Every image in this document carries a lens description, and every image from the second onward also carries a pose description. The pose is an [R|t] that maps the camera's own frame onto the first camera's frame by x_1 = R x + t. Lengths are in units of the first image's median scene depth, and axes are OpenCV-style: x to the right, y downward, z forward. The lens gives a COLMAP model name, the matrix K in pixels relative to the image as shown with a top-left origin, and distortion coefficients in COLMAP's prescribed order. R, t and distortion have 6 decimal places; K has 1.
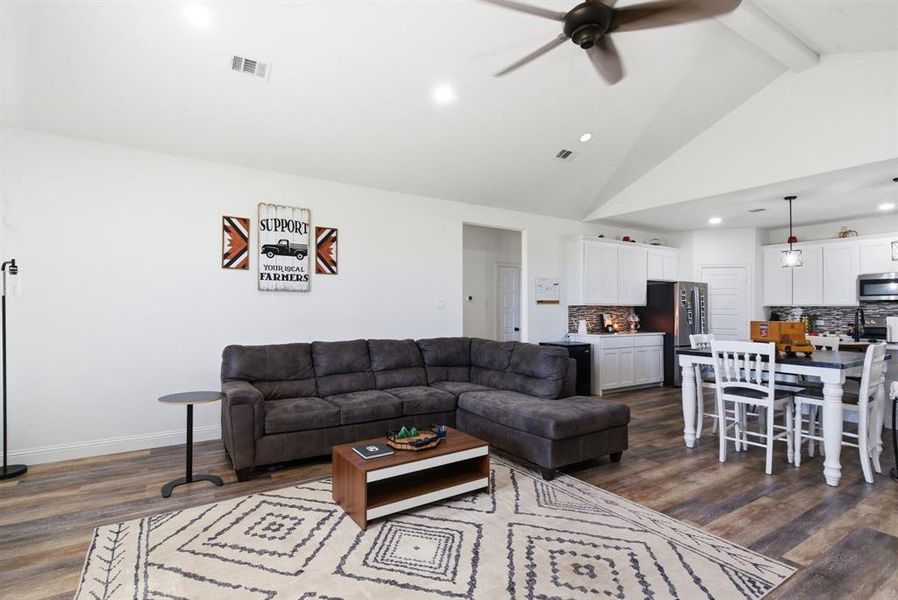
lens RADIAL K [[446.2, 0, 447.1], [0, 446.2, 302.5], [0, 0, 1]] dist [0.005040, -0.002345]
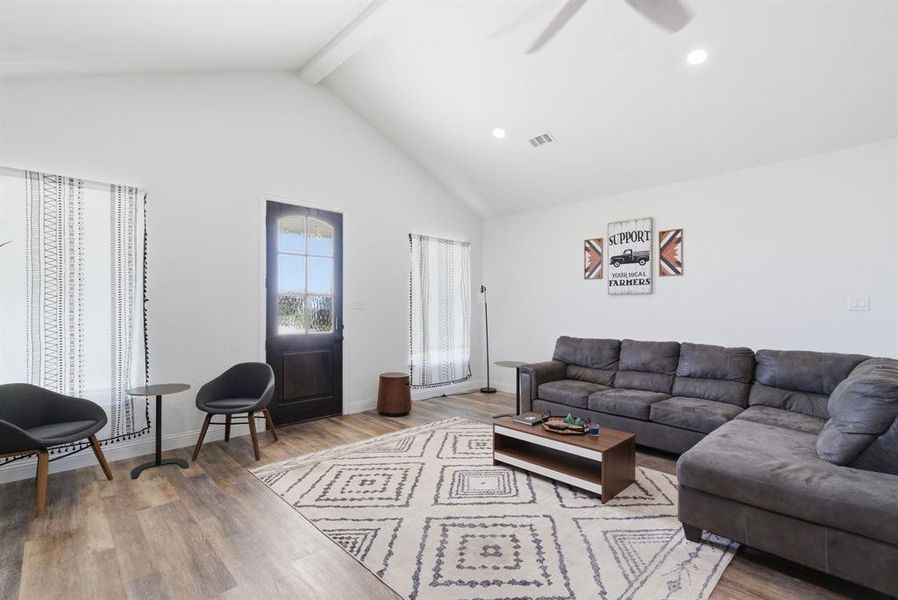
lens RADIAL K [[407.7, 0, 427.0], [0, 407.7, 303.7], [0, 0, 1]] dist [0.001970, -0.000041]
pose [[0.160895, -0.013598, -0.986878, 0.602060], [0.010004, 0.999876, -0.012146, 0.005687], [0.986921, -0.007918, 0.161011, 0.330318]]
